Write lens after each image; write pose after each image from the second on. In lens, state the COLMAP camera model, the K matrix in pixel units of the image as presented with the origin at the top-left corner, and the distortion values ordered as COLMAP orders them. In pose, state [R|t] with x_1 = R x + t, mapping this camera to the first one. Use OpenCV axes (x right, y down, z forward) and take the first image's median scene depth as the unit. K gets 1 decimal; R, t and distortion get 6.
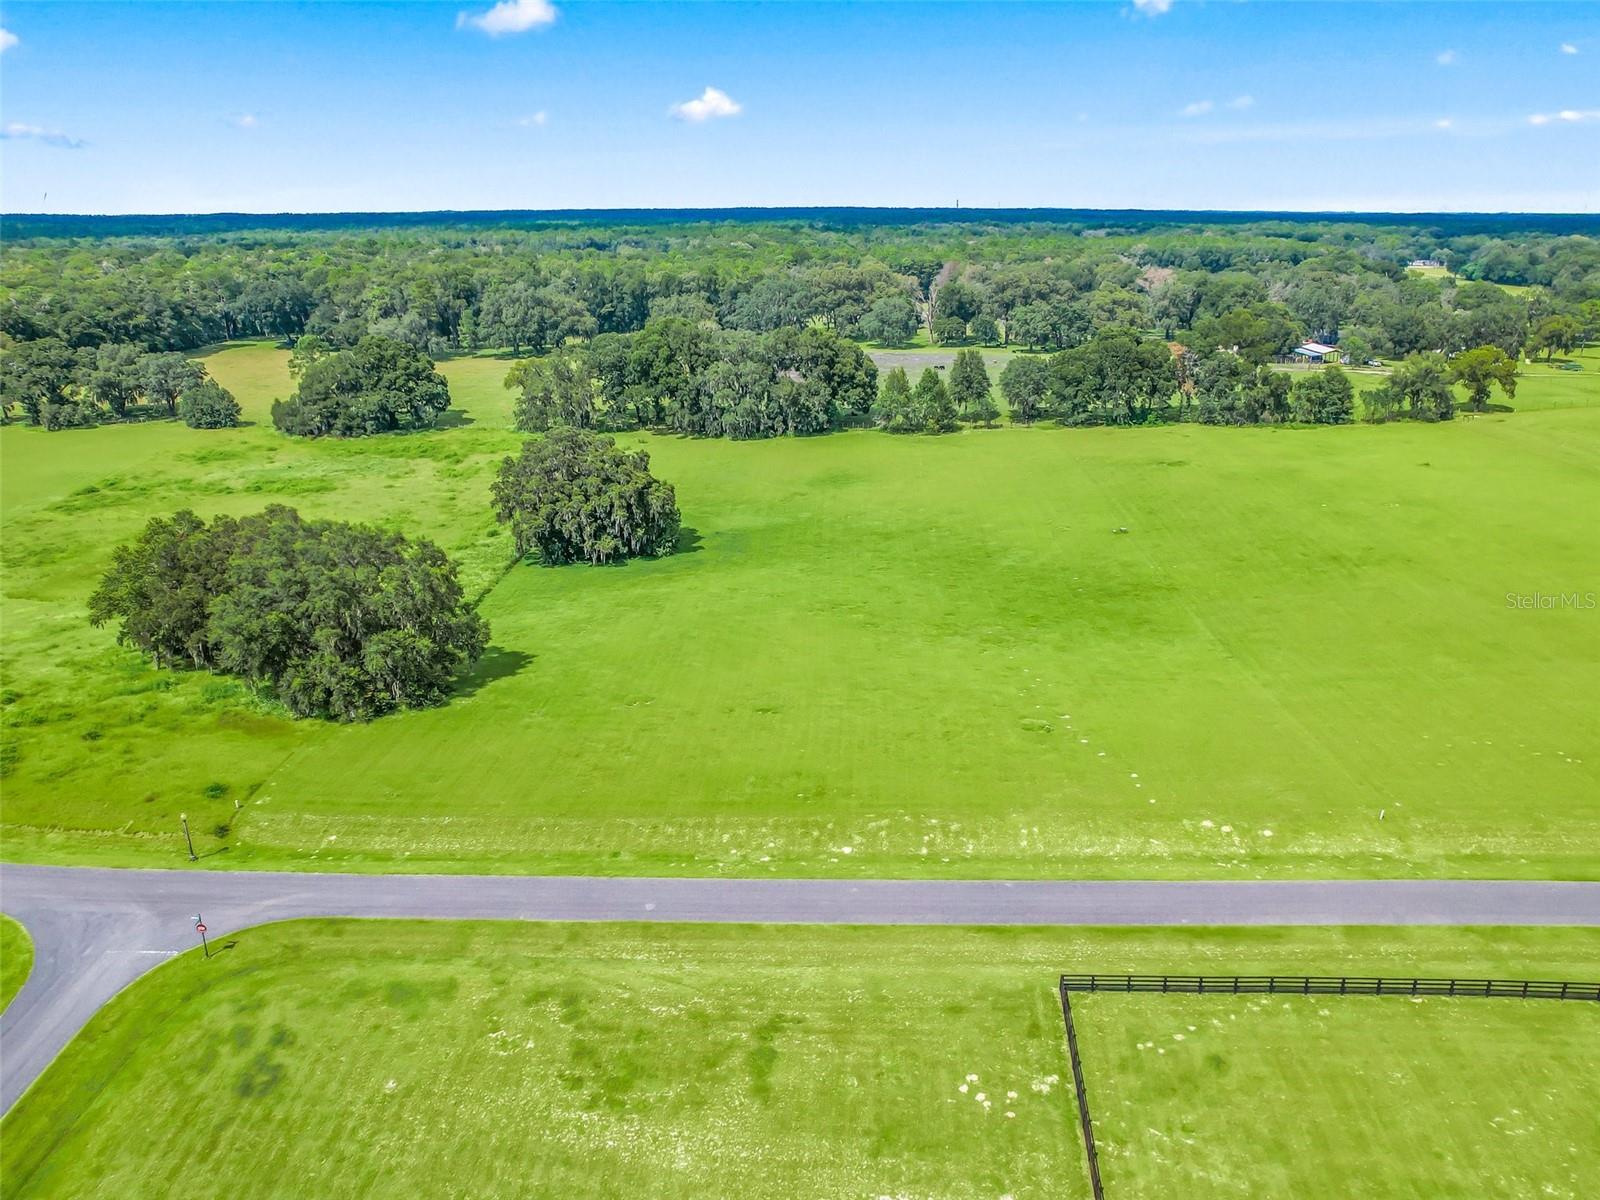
lens RADIAL K [[1172.4, 0, 792.2], [0, 1172.4, 602.7], [0, 0, 1]] dist [-0.066006, 0.045466]
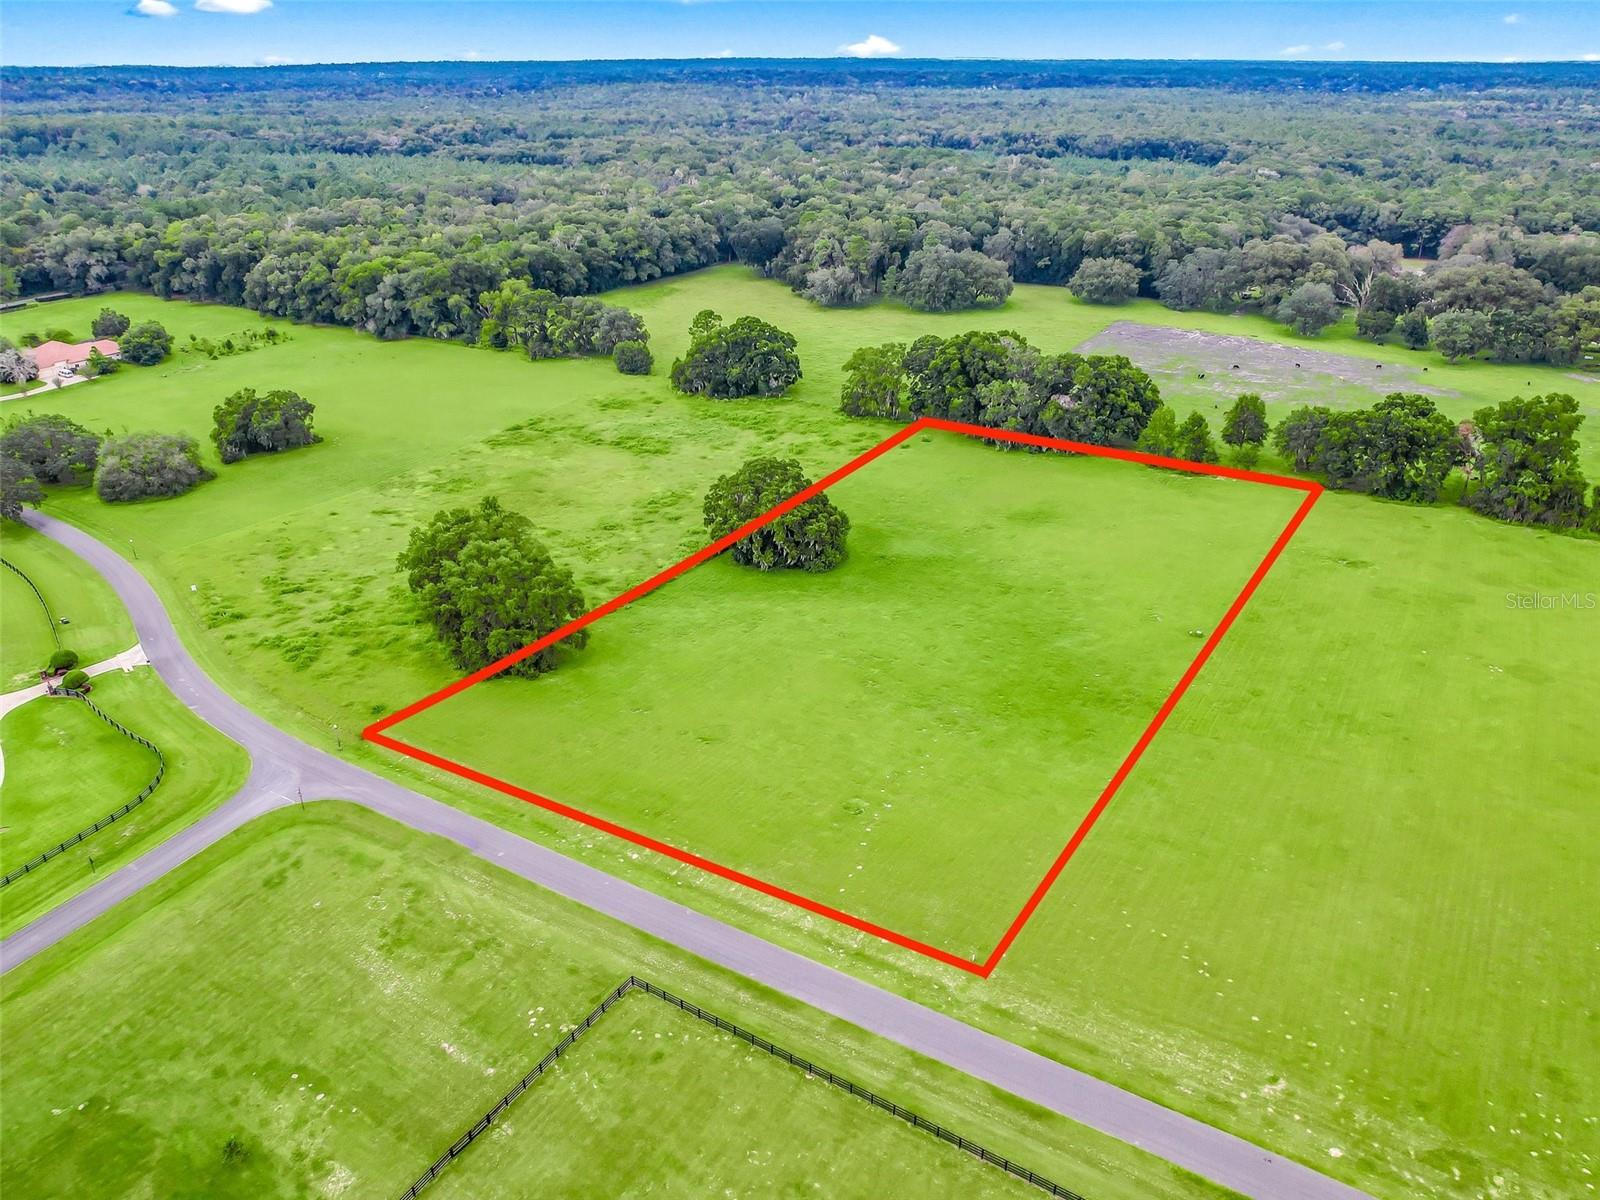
lens RADIAL K [[1172.4, 0, 792.2], [0, 1172.4, 602.7], [0, 0, 1]] dist [-0.066006, 0.045466]
pose [[0.867909, 0.214571, -0.447988, 0.952014], [-0.157718, 0.974258, 0.161080, -0.449398], [0.471019, -0.069147, 0.879409, -0.280304]]
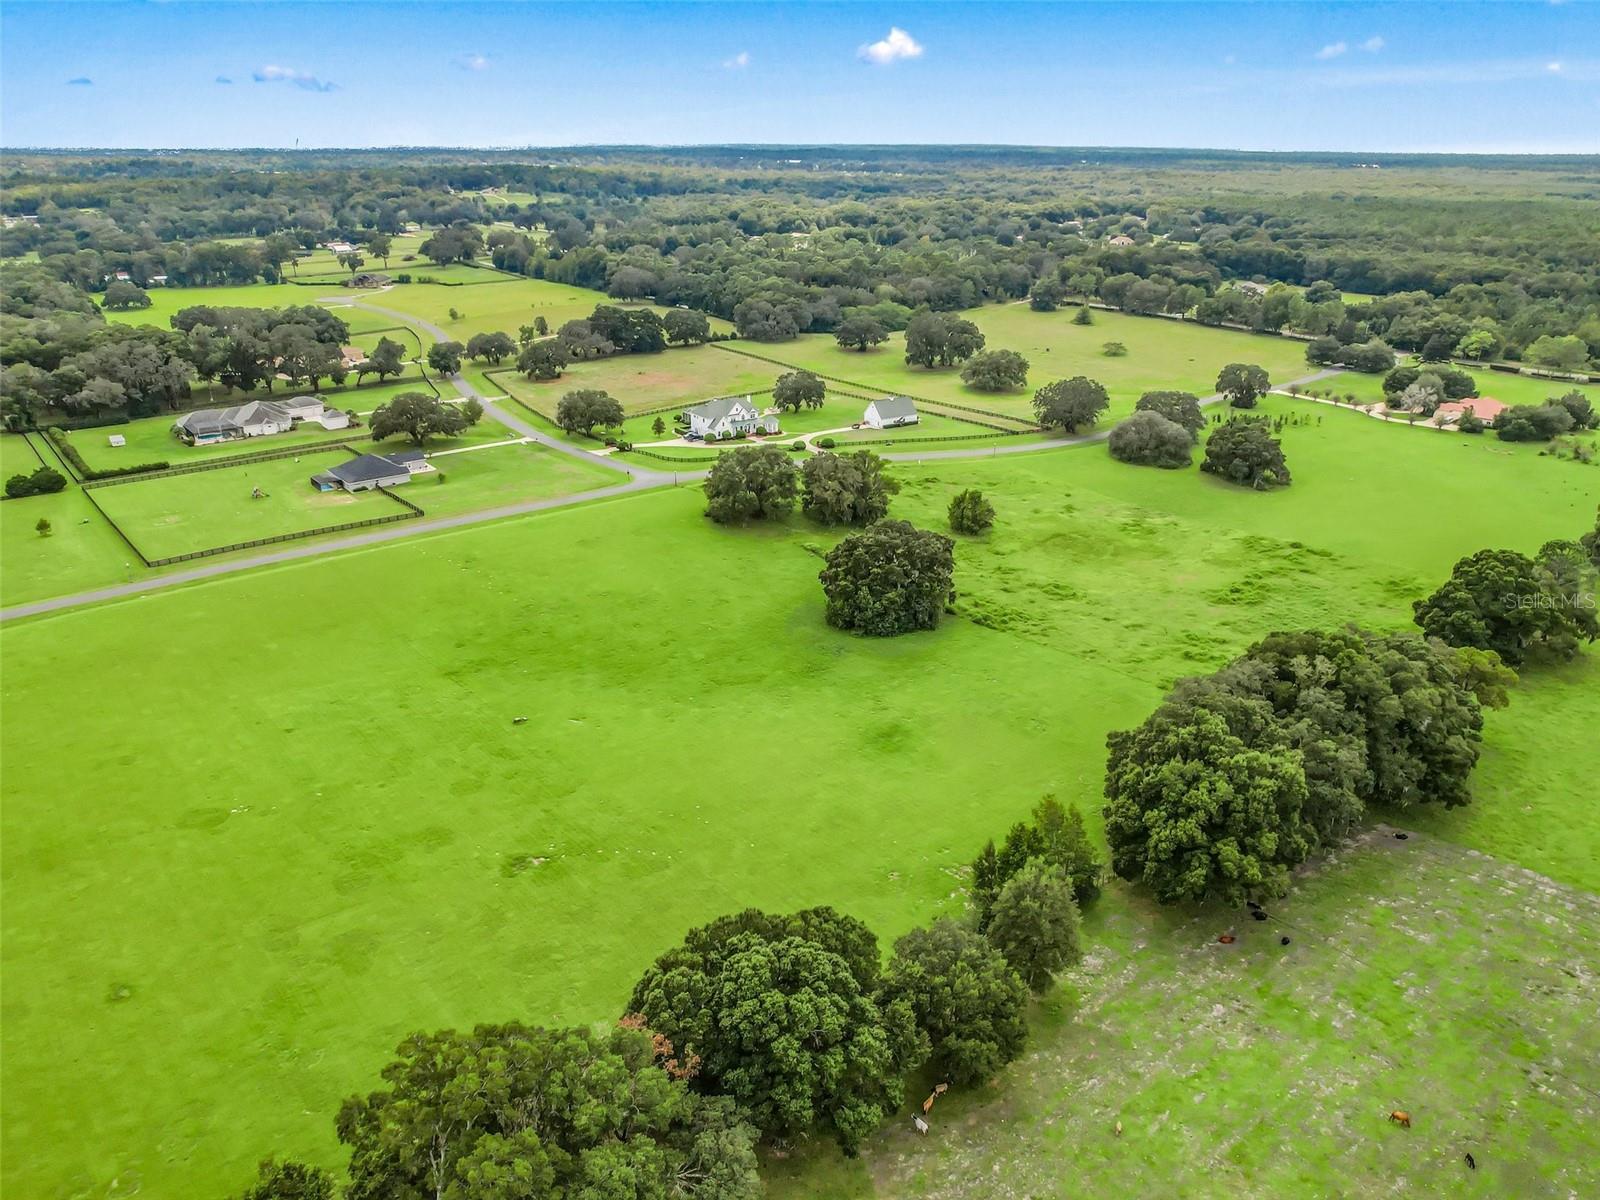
lens RADIAL K [[1145.3, 0, 834.3], [0, 1145.3, 599.1], [0, 0, 1]] dist [-0.045364, -0.004260]
pose [[-0.743757, 0.251861, -0.619186, 1.485301], [-0.214263, 0.787600, 0.577735, -1.749248], [0.633179, 0.562363, -0.531819, 3.599322]]
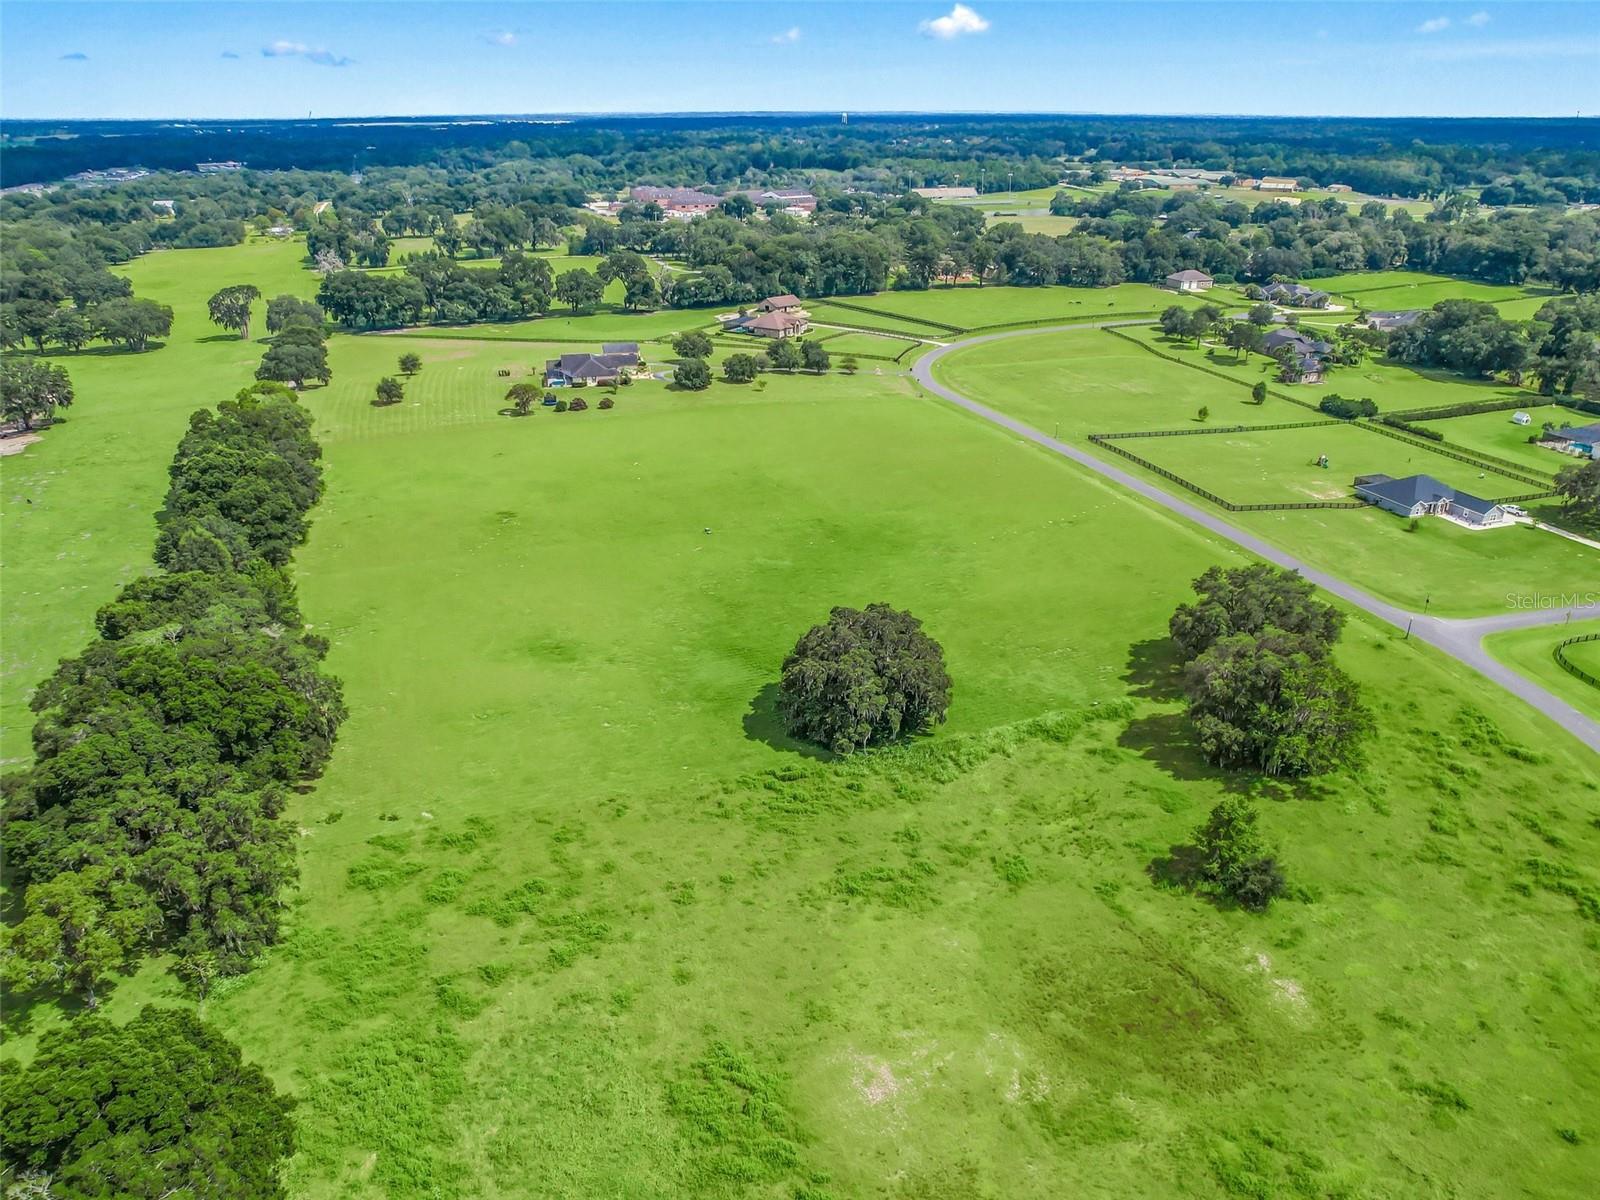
lens RADIAL K [[1172.4, 0, 792.2], [0, 1172.4, 602.7], [0, 0, 1]] dist [-0.066006, 0.045466]
pose [[-0.370153, -0.361826, 0.855610, -2.093002], [0.298324, 0.825948, 0.478343, -1.357786], [-0.879767, 0.432309, -0.197786, 2.635199]]
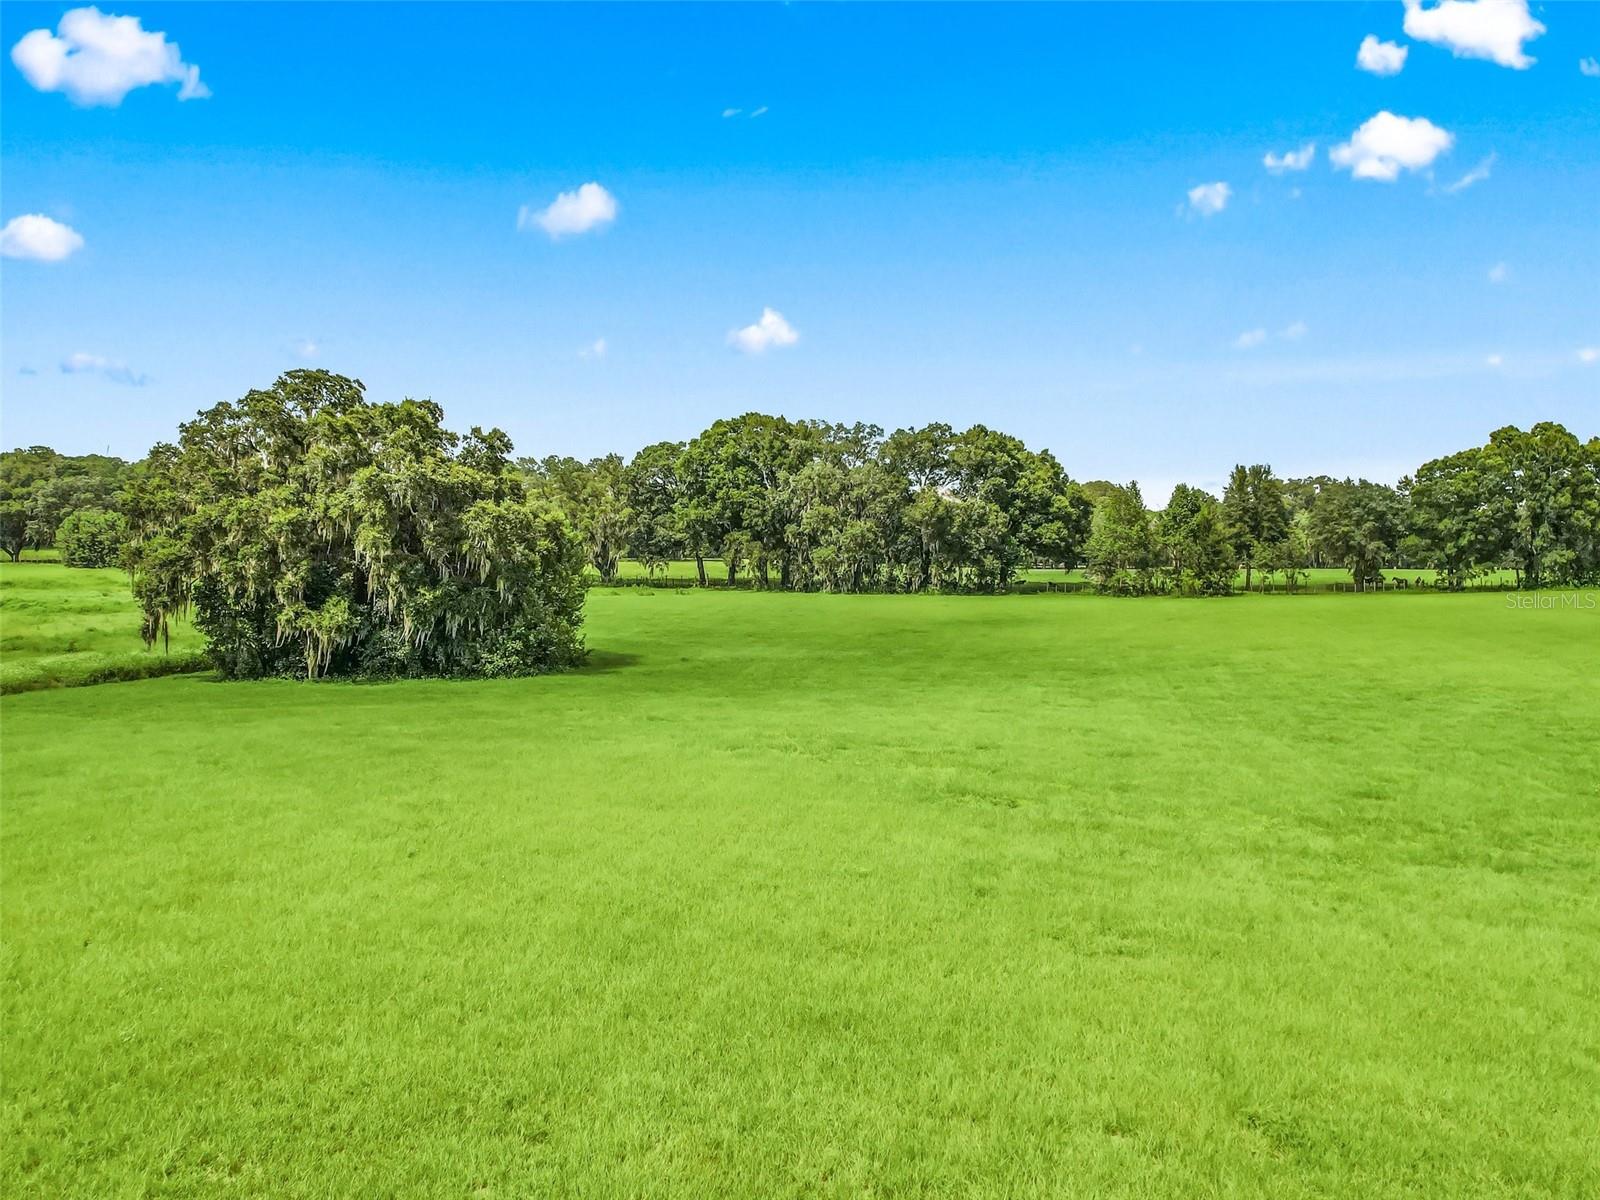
lens RADIAL K [[1172.4, 0, 792.2], [0, 1172.4, 602.7], [0, 0, 1]] dist [-0.066006, 0.045466]
pose [[0.980894, 0.021786, -0.193321, 0.128303], [-0.075583, 0.958324, -0.275503, 0.079371], [0.179262, 0.284851, 0.941661, 1.392900]]
